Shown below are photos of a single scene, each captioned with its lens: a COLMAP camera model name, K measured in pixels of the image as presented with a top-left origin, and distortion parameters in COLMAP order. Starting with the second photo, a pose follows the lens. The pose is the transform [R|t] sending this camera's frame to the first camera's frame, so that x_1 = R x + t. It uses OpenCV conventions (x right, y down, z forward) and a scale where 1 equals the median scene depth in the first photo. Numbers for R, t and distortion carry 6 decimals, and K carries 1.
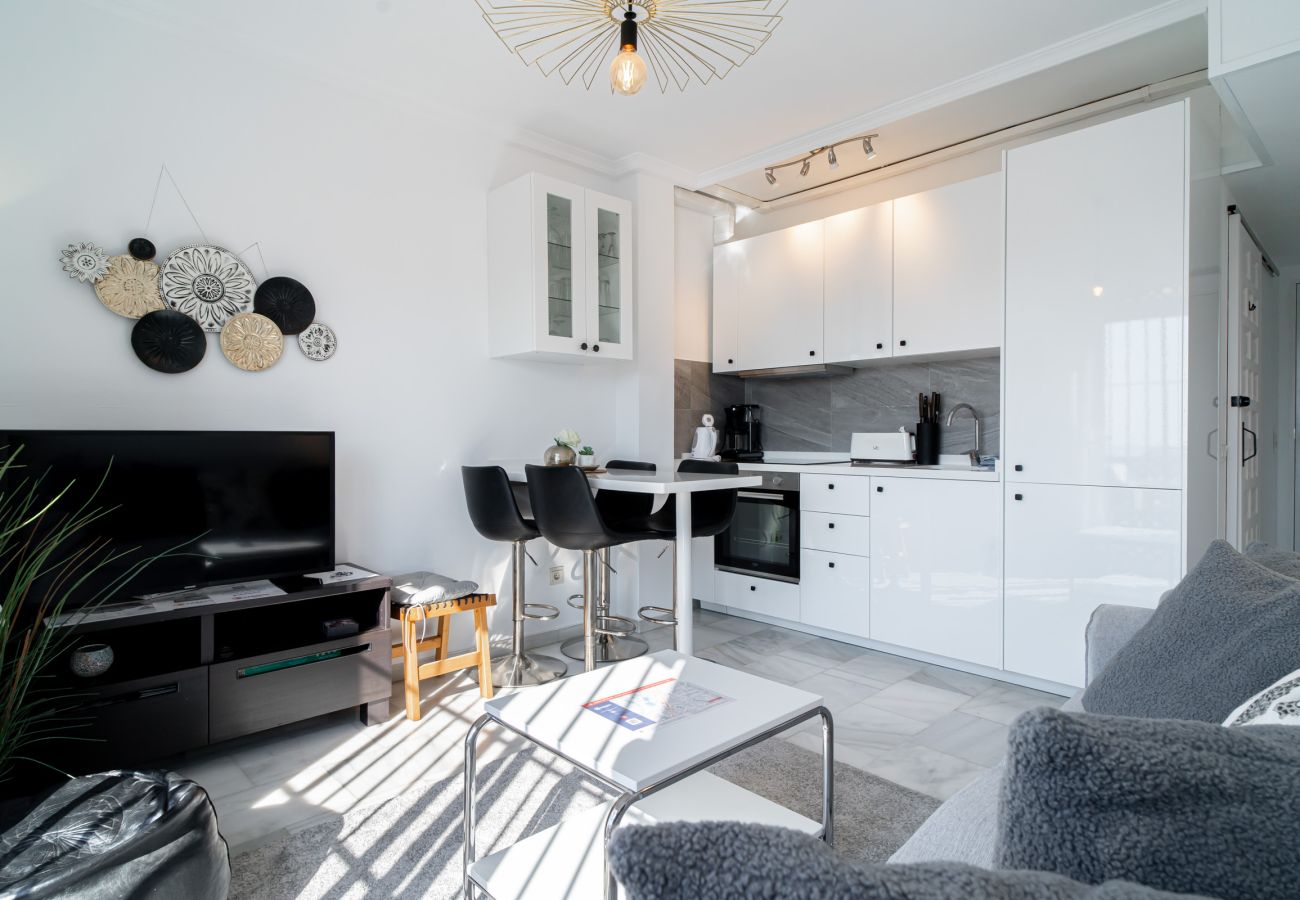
lens RADIAL K [[687.6, 0, 650.0], [0, 687.6, 450.0], [0, 0, 1]] dist [-0.003727, -0.000638]
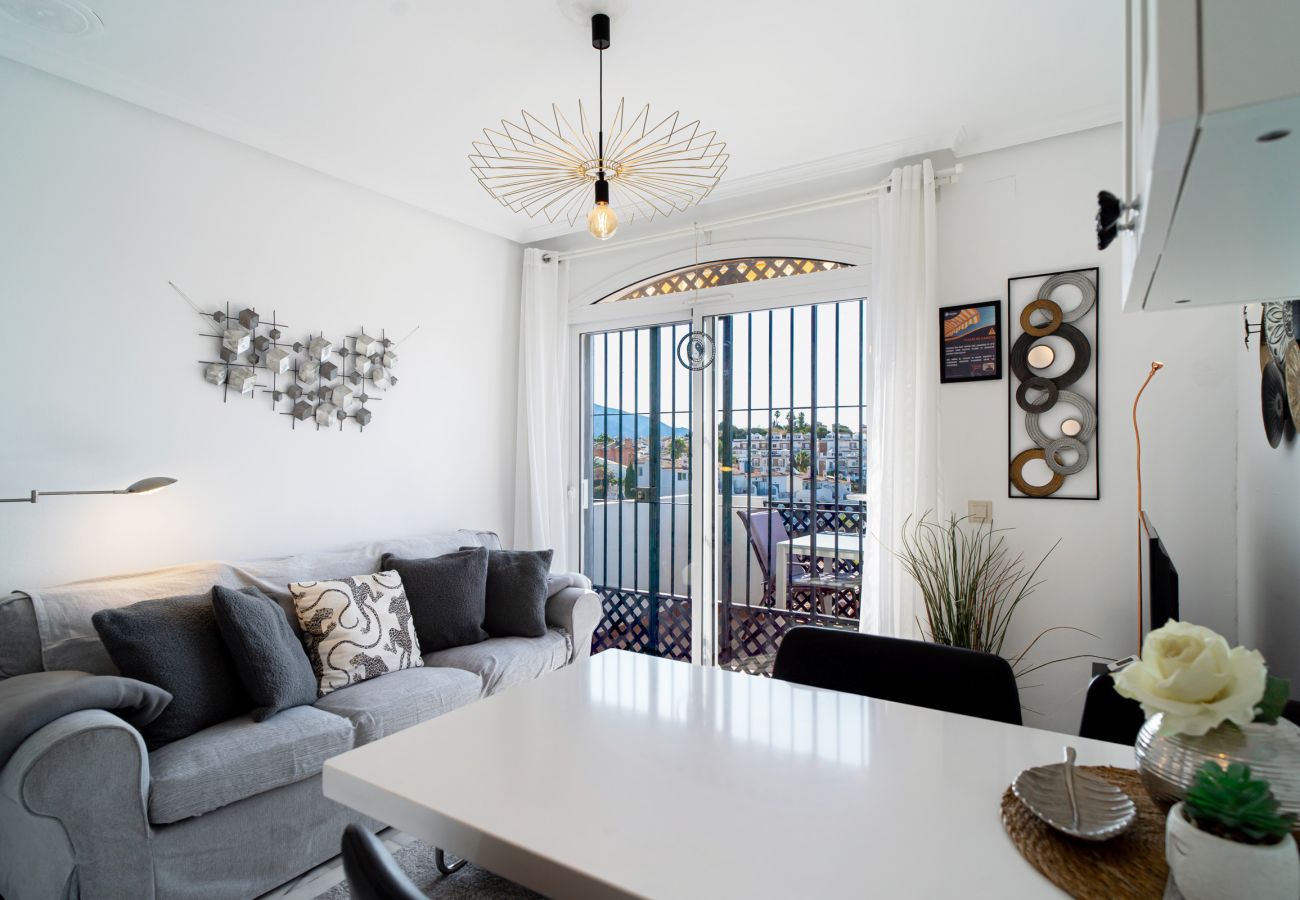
lens RADIAL K [[687.6, 0, 650.0], [0, 687.6, 450.0], [0, 0, 1]] dist [-0.003727, -0.000638]
pose [[-0.973053, 0.001717, -0.230577, 0.105298], [-0.000613, 0.999949, 0.010032, -0.105914], [0.230582, 0.009903, -0.973002, 1.406635]]
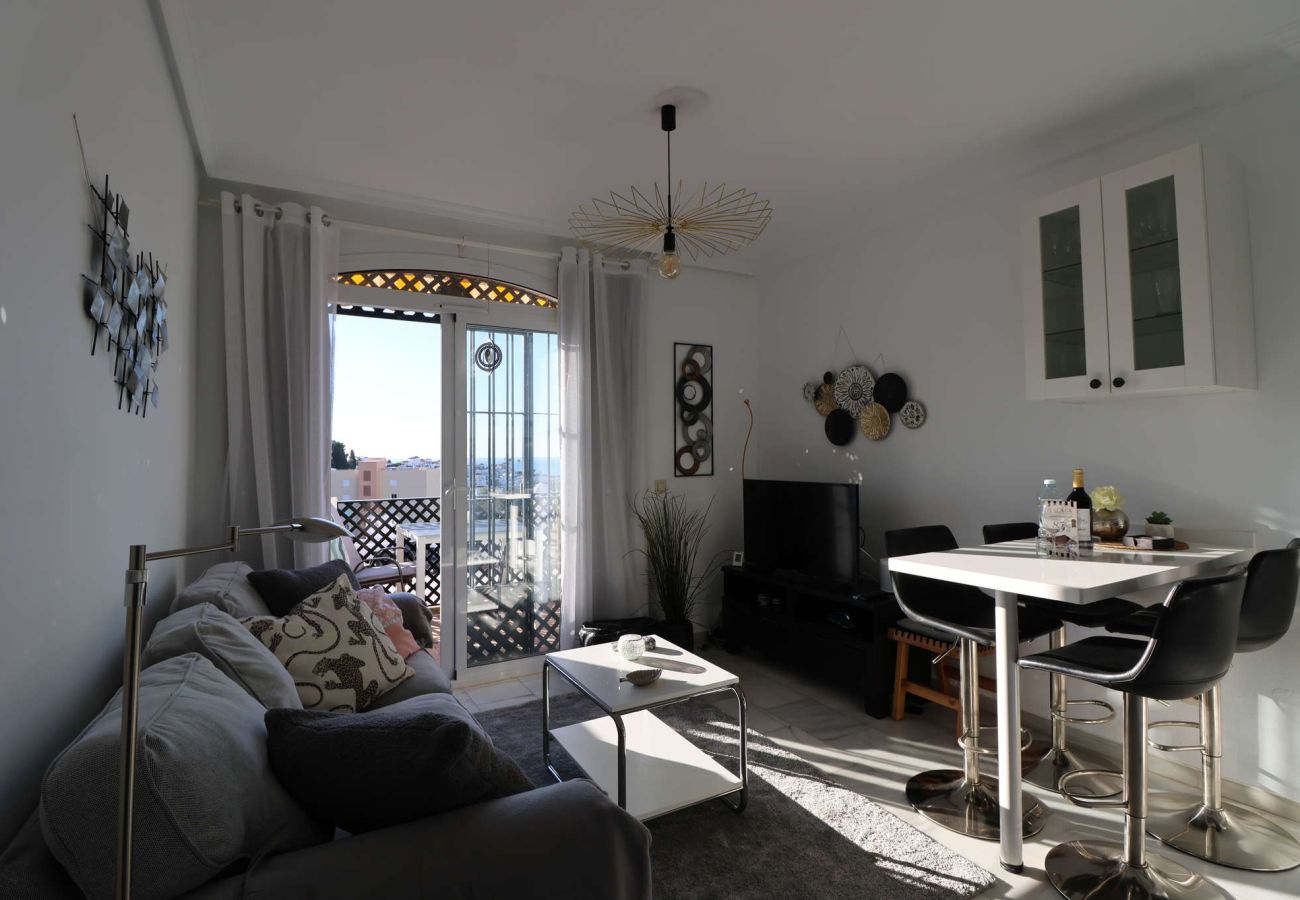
lens RADIAL K [[622.7, 0, 647.0], [0, 622.7, 441.2], [0, 0, 1]] dist [-0.001699, -0.014170]
pose [[-0.248907, -0.012732, -0.968444, 0.847002], [-0.004211, 0.999918, -0.012064, -0.092355], [0.968518, 0.001075, -0.248940, 0.833717]]
